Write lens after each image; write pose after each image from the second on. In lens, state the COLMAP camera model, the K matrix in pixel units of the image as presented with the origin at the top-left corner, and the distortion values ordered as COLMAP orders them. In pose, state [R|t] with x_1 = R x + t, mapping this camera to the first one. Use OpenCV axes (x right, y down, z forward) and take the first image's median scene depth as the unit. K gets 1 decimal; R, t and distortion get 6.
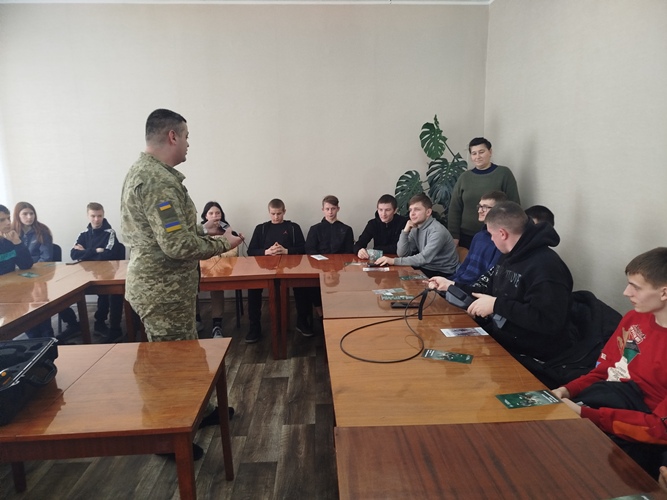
lens RADIAL K [[460.6, 0, 331.0], [0, 460.6, 260.6], [0, 0, 1]] dist [-0.002026, -0.004378]
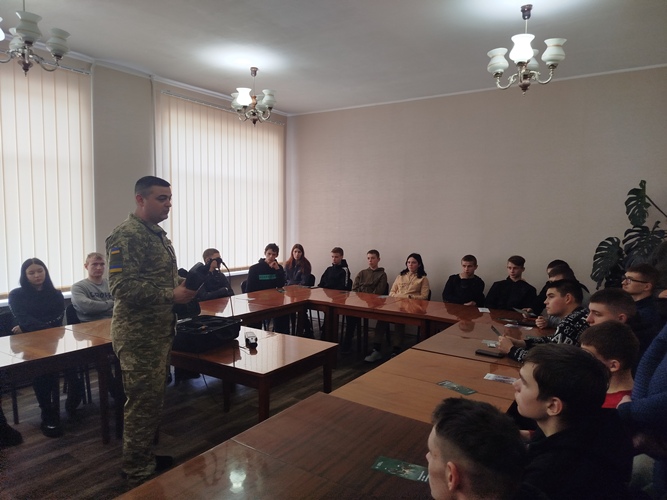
lens RADIAL K [[460.6, 0, 331.0], [0, 460.6, 260.6], [0, 0, 1]] dist [-0.002026, -0.004378]
pose [[0.801724, 0.085234, -0.591586, 0.285210], [-0.148922, 0.987051, -0.059609, -0.002805], [0.578845, 0.135890, 0.804035, -0.106324]]
